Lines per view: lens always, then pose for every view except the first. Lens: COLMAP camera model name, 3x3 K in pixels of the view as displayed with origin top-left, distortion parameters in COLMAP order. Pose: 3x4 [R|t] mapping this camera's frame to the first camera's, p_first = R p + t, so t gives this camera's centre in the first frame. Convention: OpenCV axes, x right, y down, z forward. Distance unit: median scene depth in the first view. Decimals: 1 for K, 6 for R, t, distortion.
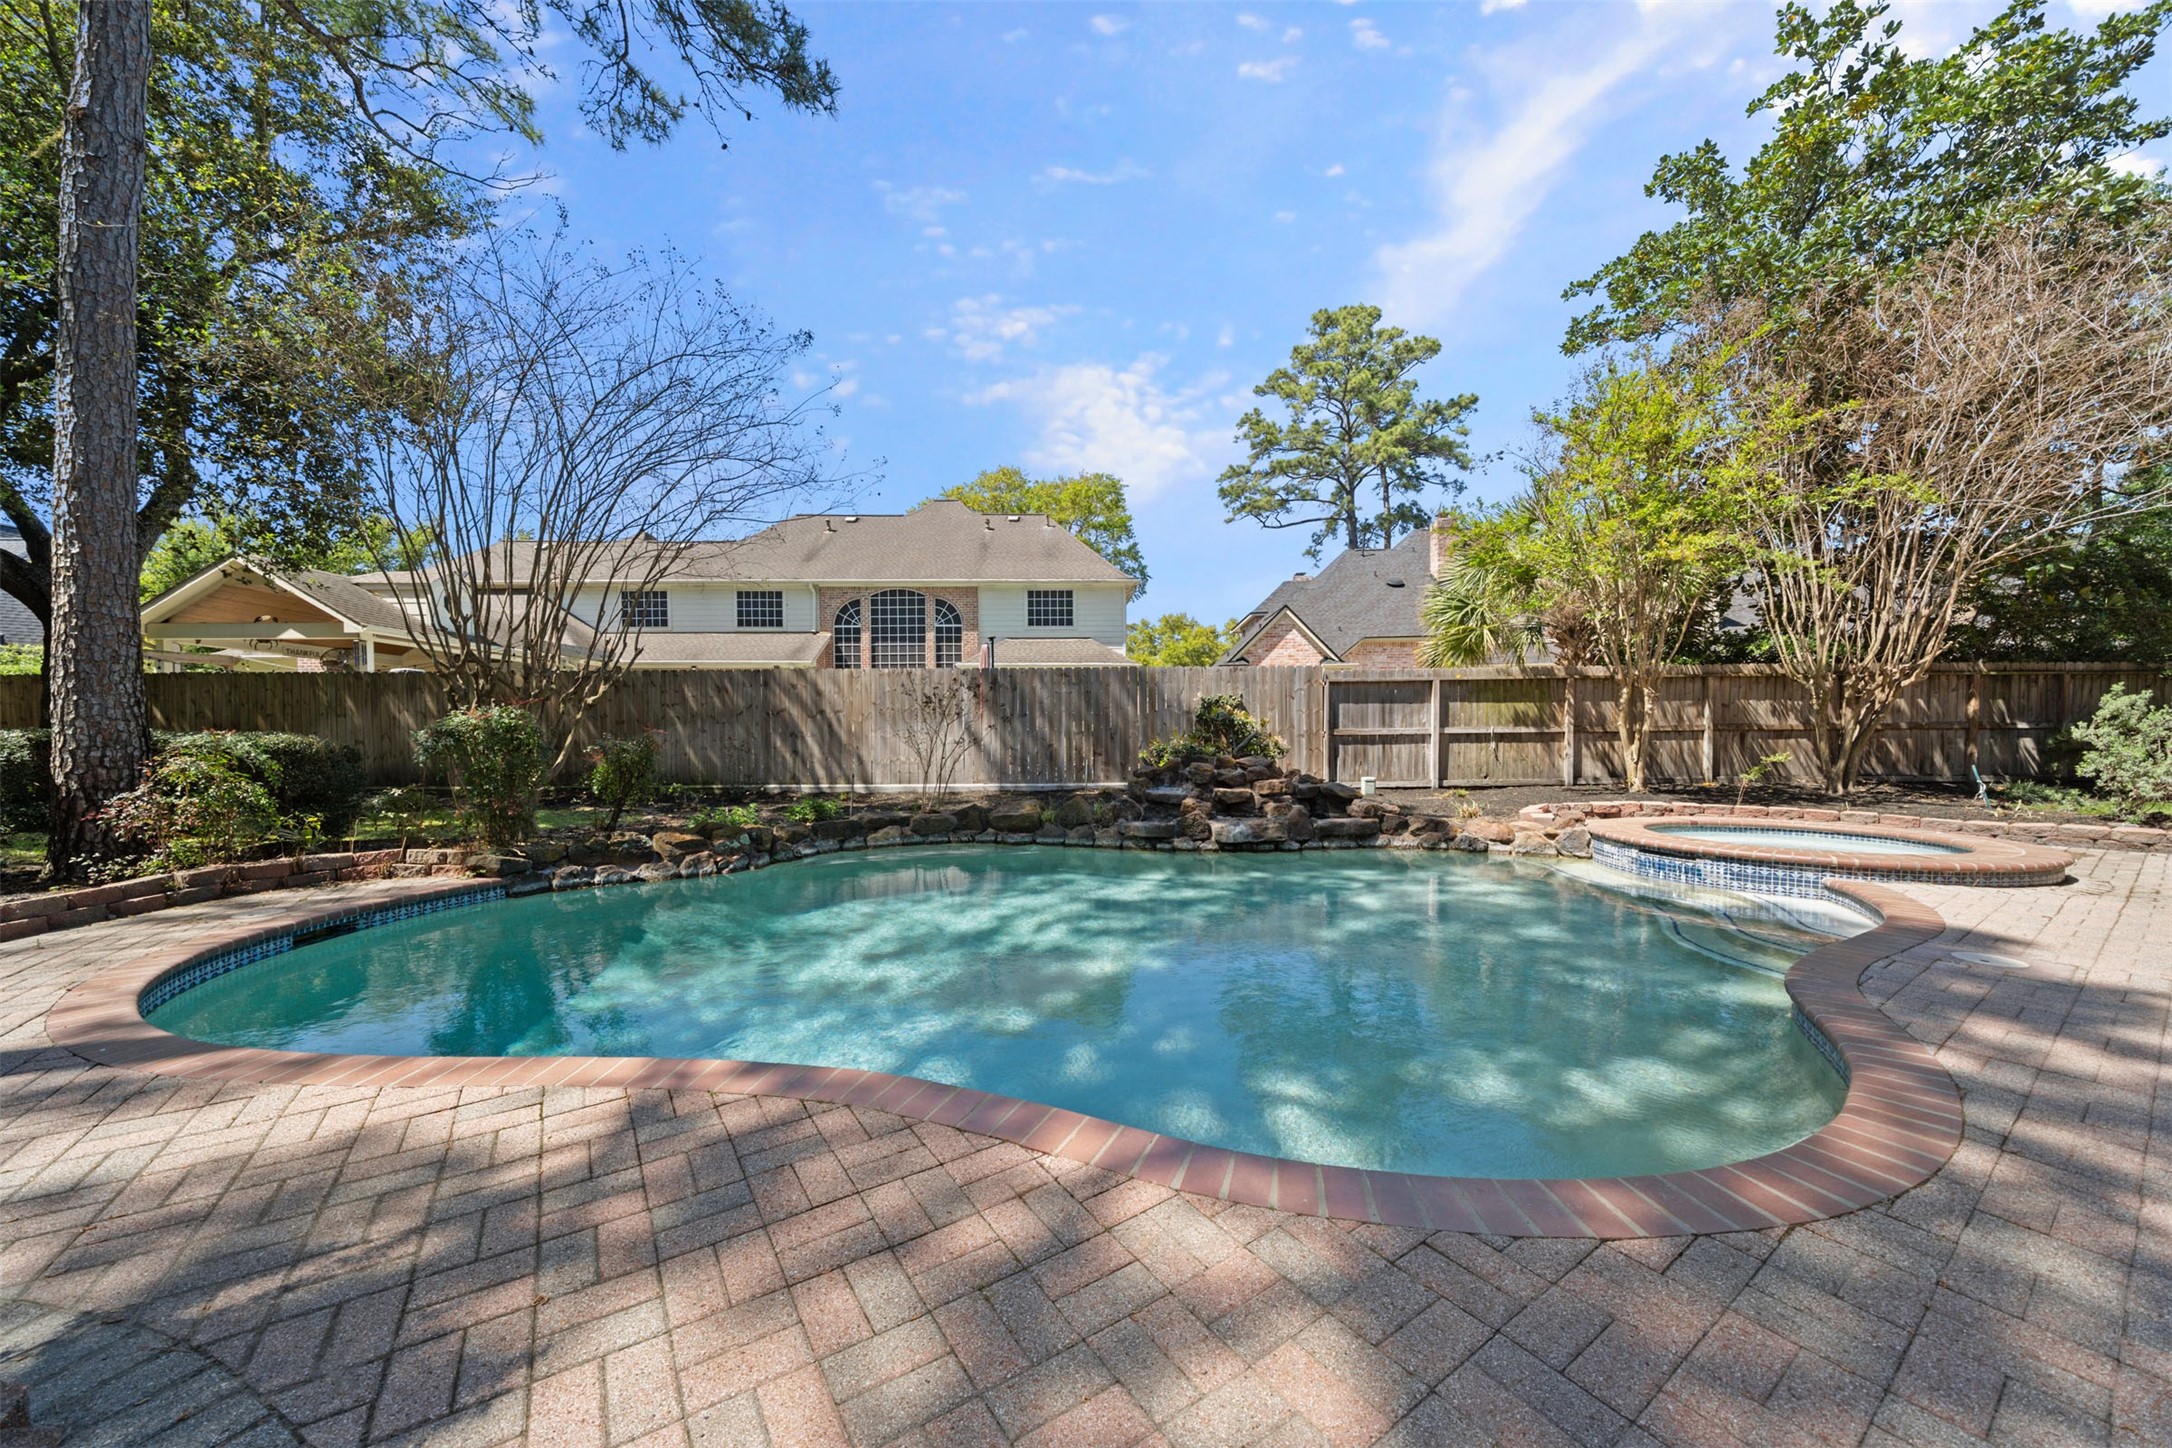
lens RADIAL K [[766.0, 0, 1077.3], [0, 766.0, 744.0], [0, 0, 1]] dist [-0.002379, -0.000054]
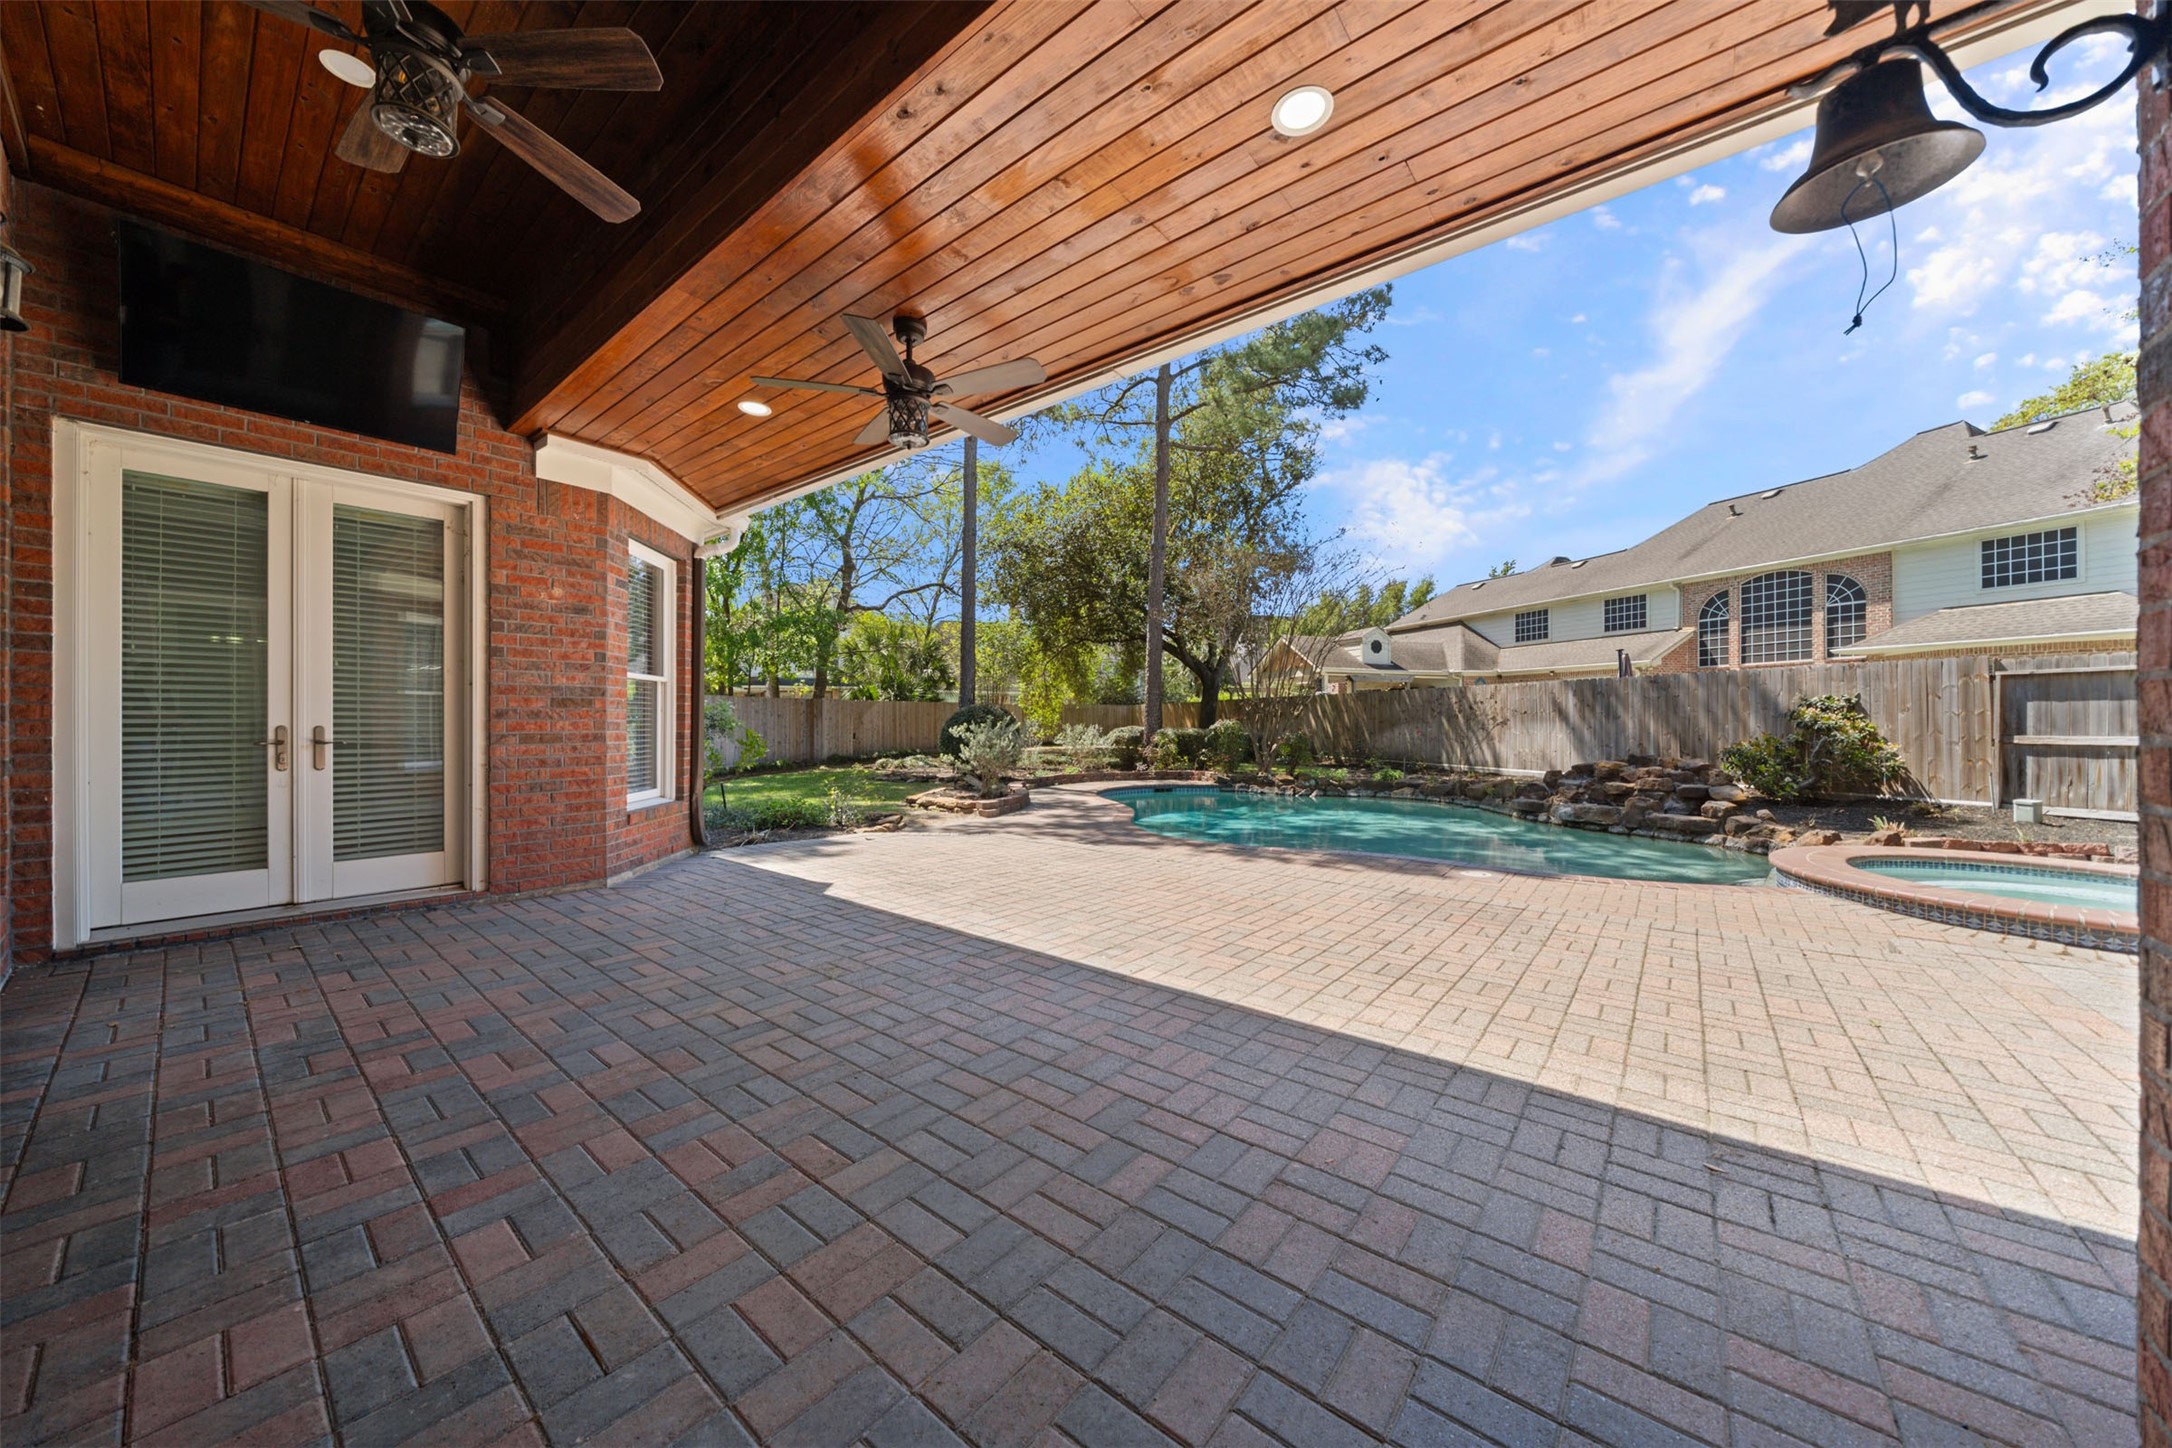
lens RADIAL K [[766.0, 0, 1089.5], [0, 766.0, 724.0], [0, 0, 1]] dist [-0.002379, -0.000054]
pose [[0.305409, 0.009527, -0.952173, 0.391631], [-0.017205, 0.999842, 0.004485, -0.009395], [0.952066, 0.015013, 0.305525, -0.062498]]
